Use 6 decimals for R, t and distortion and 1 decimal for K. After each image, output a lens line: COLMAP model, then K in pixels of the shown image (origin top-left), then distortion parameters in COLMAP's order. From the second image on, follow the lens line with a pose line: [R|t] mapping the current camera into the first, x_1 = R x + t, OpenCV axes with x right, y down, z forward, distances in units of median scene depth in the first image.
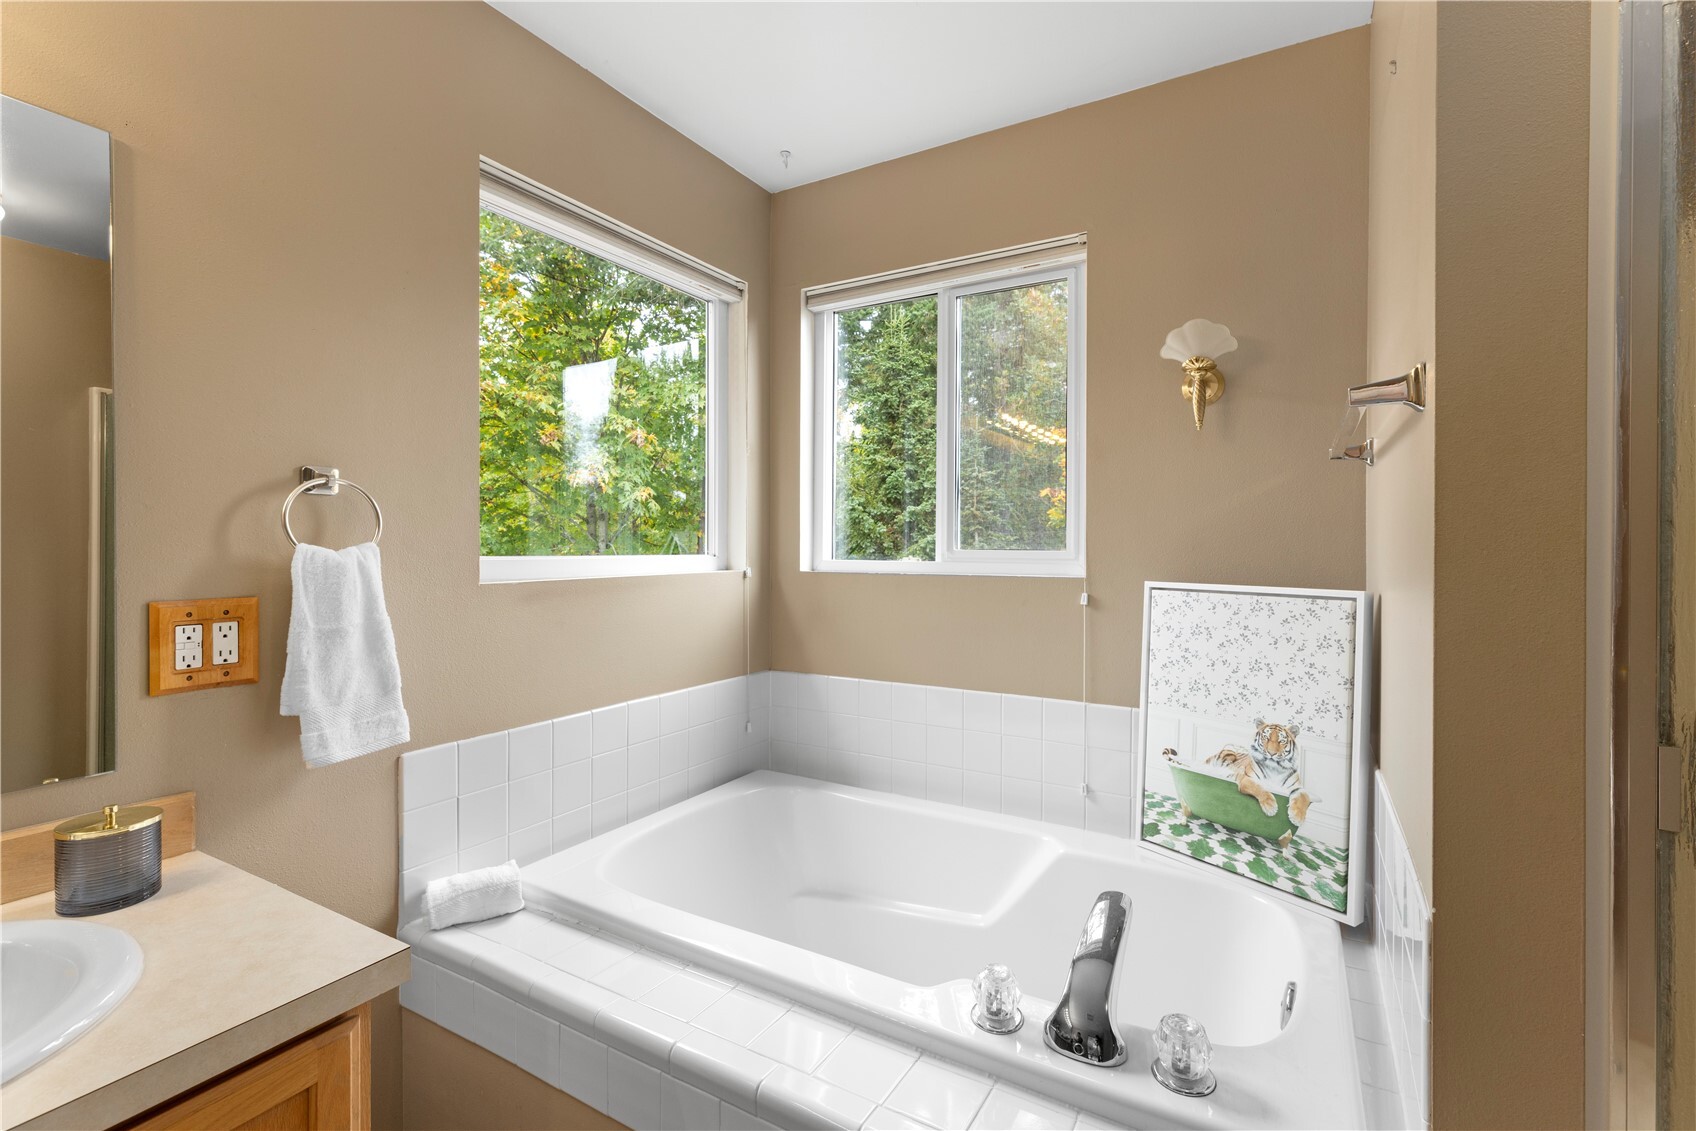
lens RADIAL K [[756.0, 0, 855.2], [0, 756.0, 554.9], [0, 0, 1]] dist [0.000266, -0.000125]
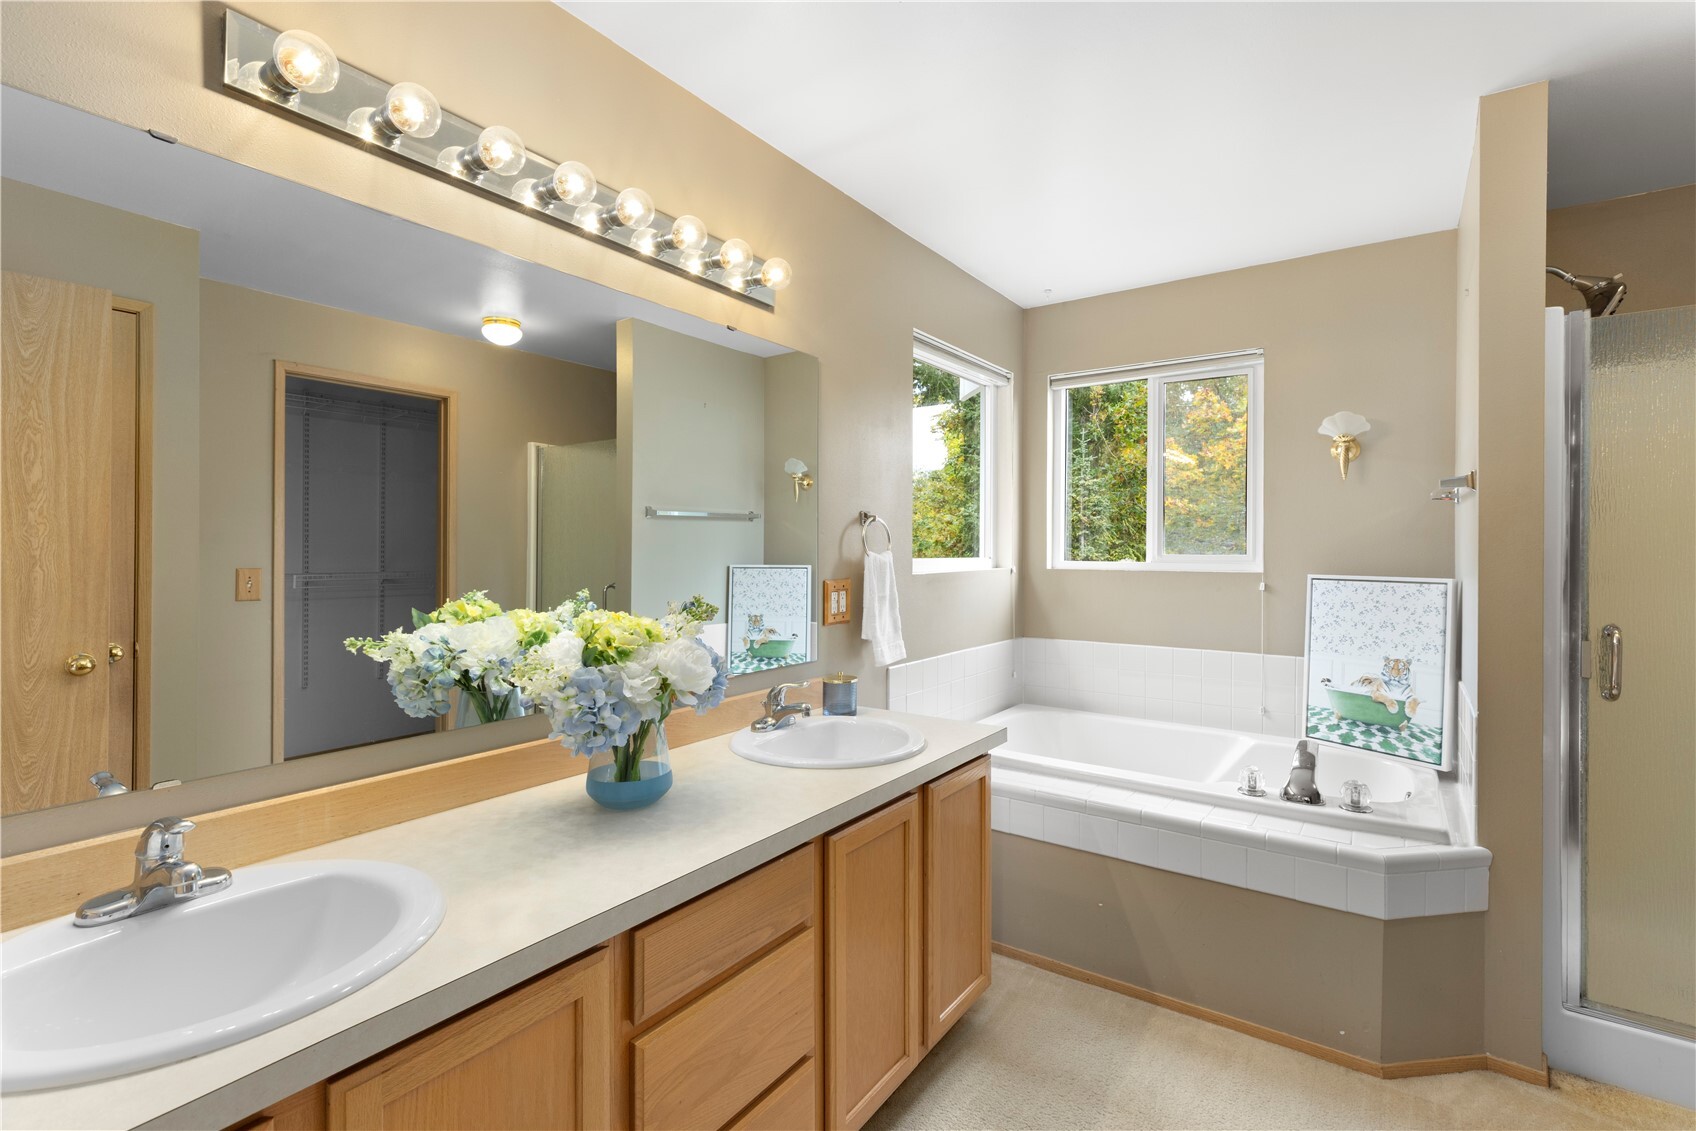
lens RADIAL K [[778.9, 0, 846.8], [0, 778.9, 557.4], [0, 0, 1]] dist [-0.000294, -0.000286]
pose [[0.996159, 0.000472, -0.087561, -0.485479], [-0.000515, 1.000000, -0.000468, 0.000658], [0.087561, 0.000511, 0.996159, -0.789920]]
